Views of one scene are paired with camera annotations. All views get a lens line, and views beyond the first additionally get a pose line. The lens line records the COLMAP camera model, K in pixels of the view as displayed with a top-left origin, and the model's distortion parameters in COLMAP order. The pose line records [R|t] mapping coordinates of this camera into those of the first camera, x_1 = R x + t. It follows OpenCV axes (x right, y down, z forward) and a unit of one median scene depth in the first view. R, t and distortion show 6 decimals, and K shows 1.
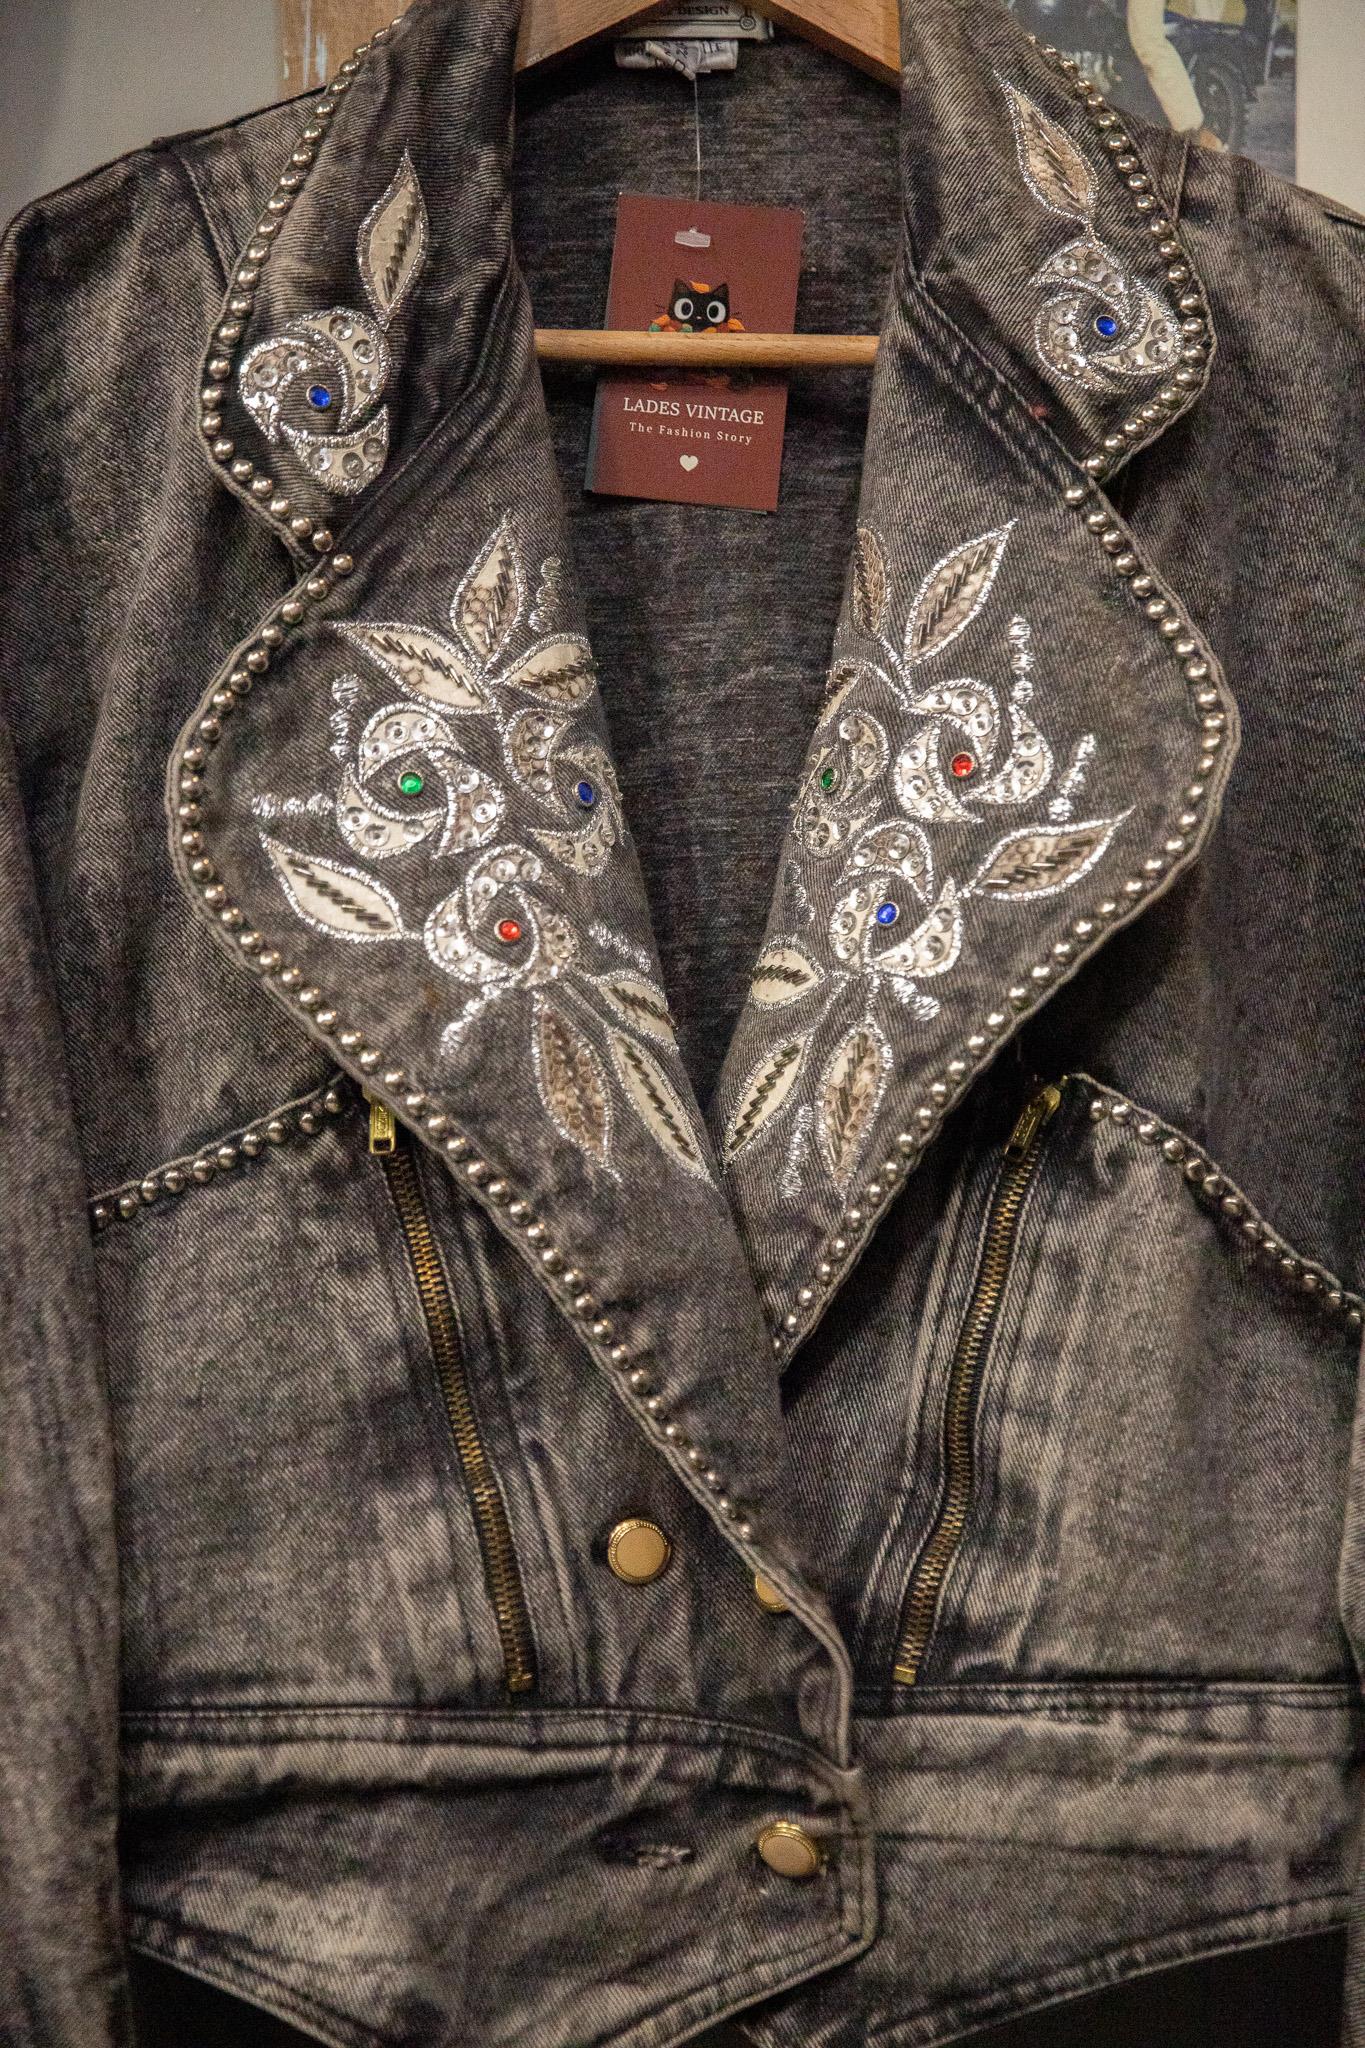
lens RADIAL K [[3730.2, 0, 682.5], [0, 3730.2, 1024.0], [0, 0, 1]] dist [0.123485, 0.221375]
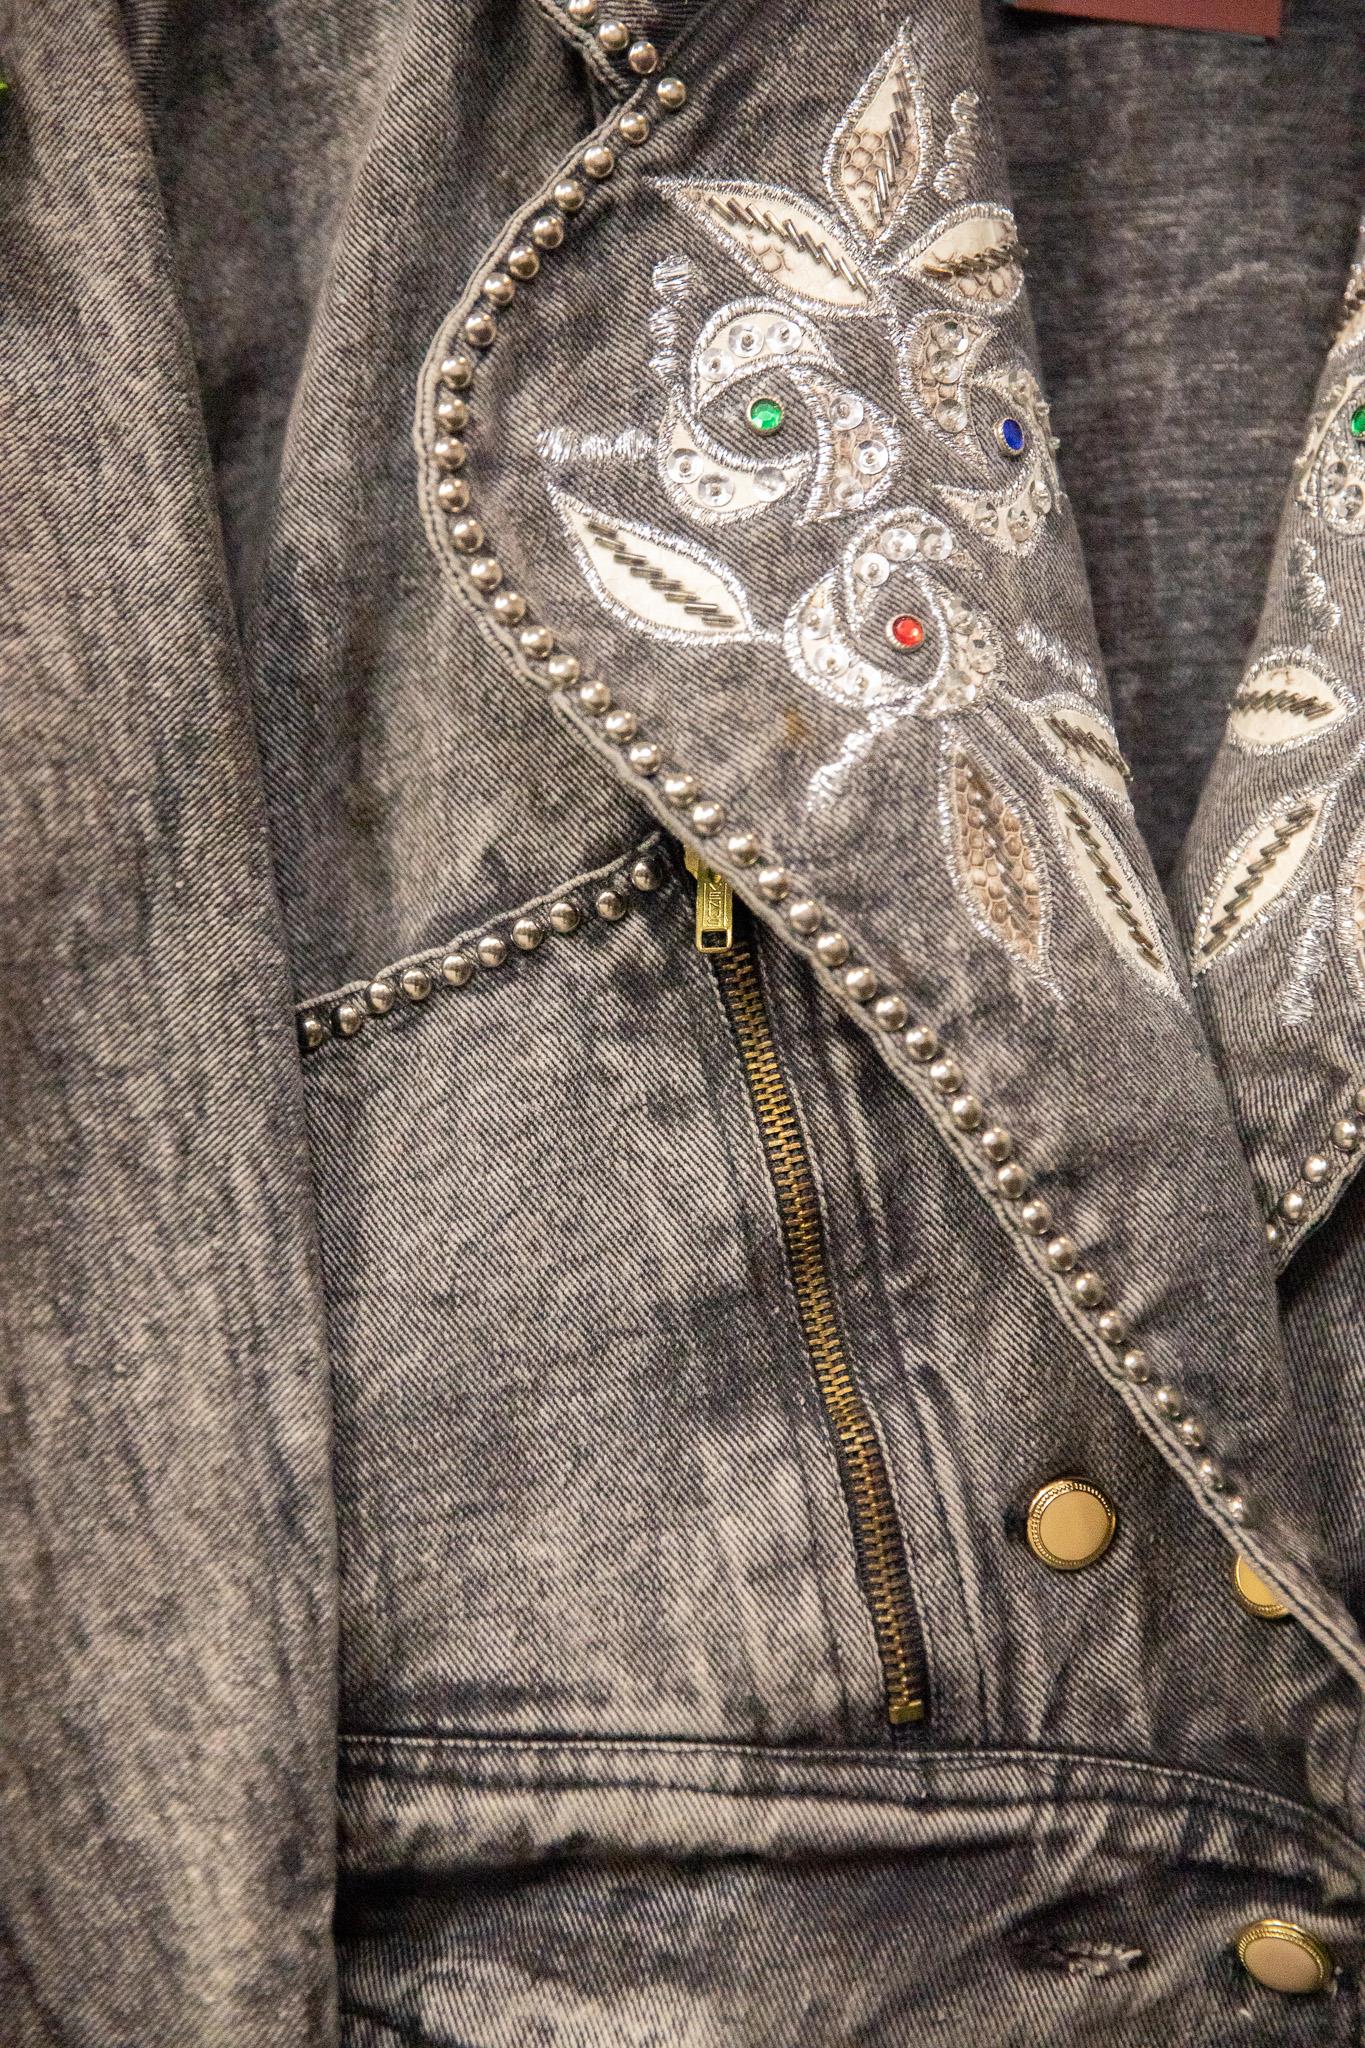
lens RADIAL K [[3678.9, 0, 682.5], [0, 3678.9, 1024.0], [0, 0, 1]] dist [0.092866, 0.113489]
pose [[0.999248, 0.021065, -0.032545, -0.063877], [-0.018809, 0.997498, 0.068148, 0.001561], [0.033899, -0.067485, 0.997144, 0.314117]]
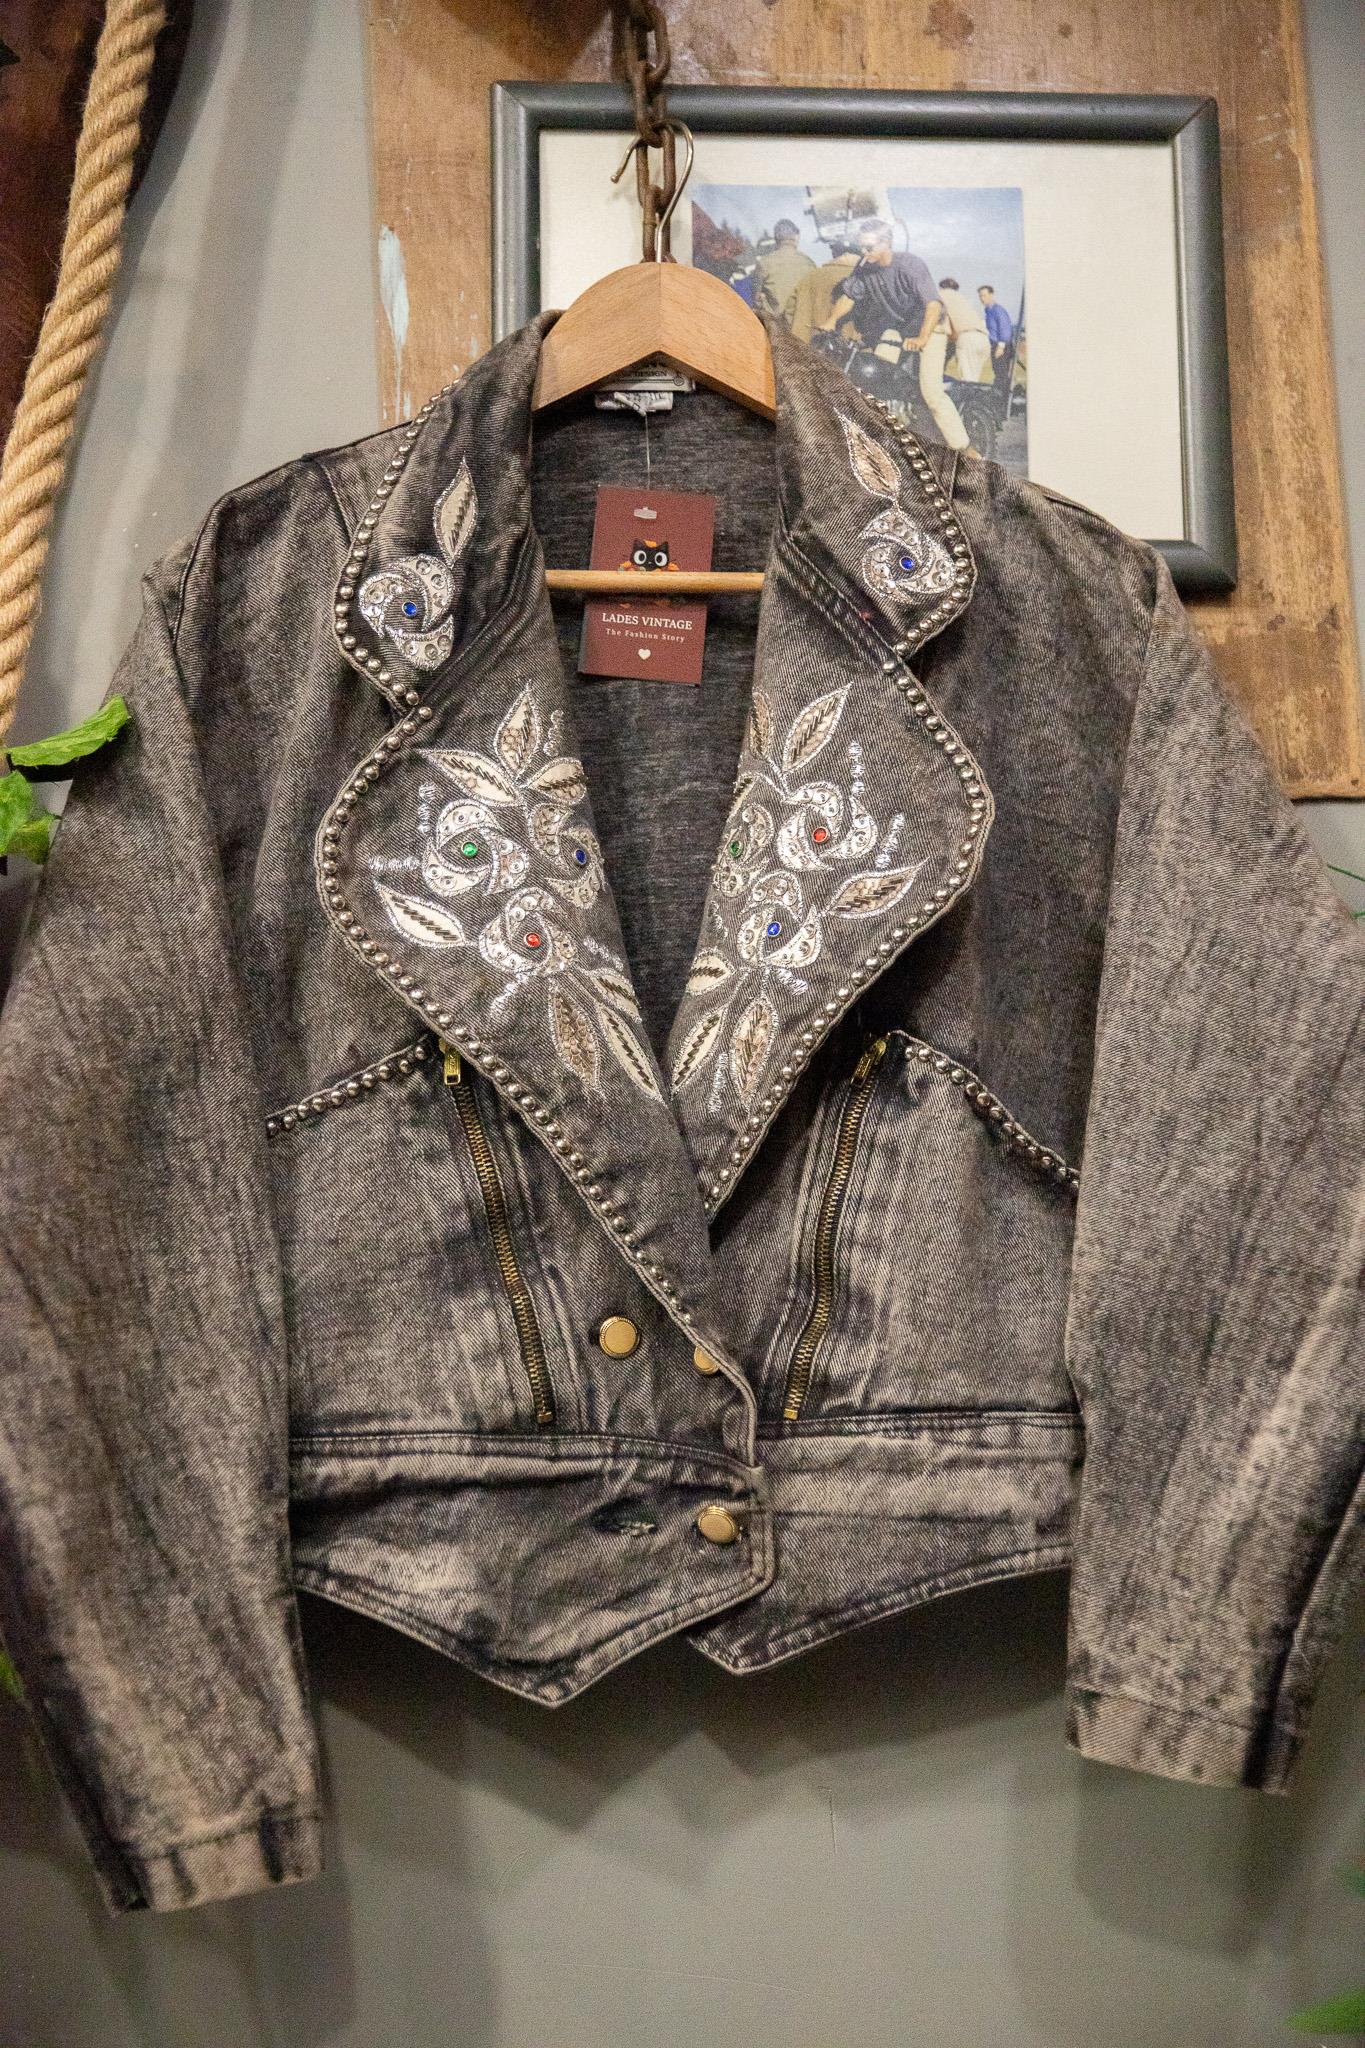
lens RADIAL K [[2921.3, 0, 682.5], [0, 2921.3, 1024.0], [0, 0, 1]] dist [0.046110, 0.106351]
pose [[0.999837, -0.009560, 0.015336, -0.002756], [0.010593, 0.997581, -0.068703, 0.094744], [-0.014642, 0.068854, 0.997519, -0.222884]]
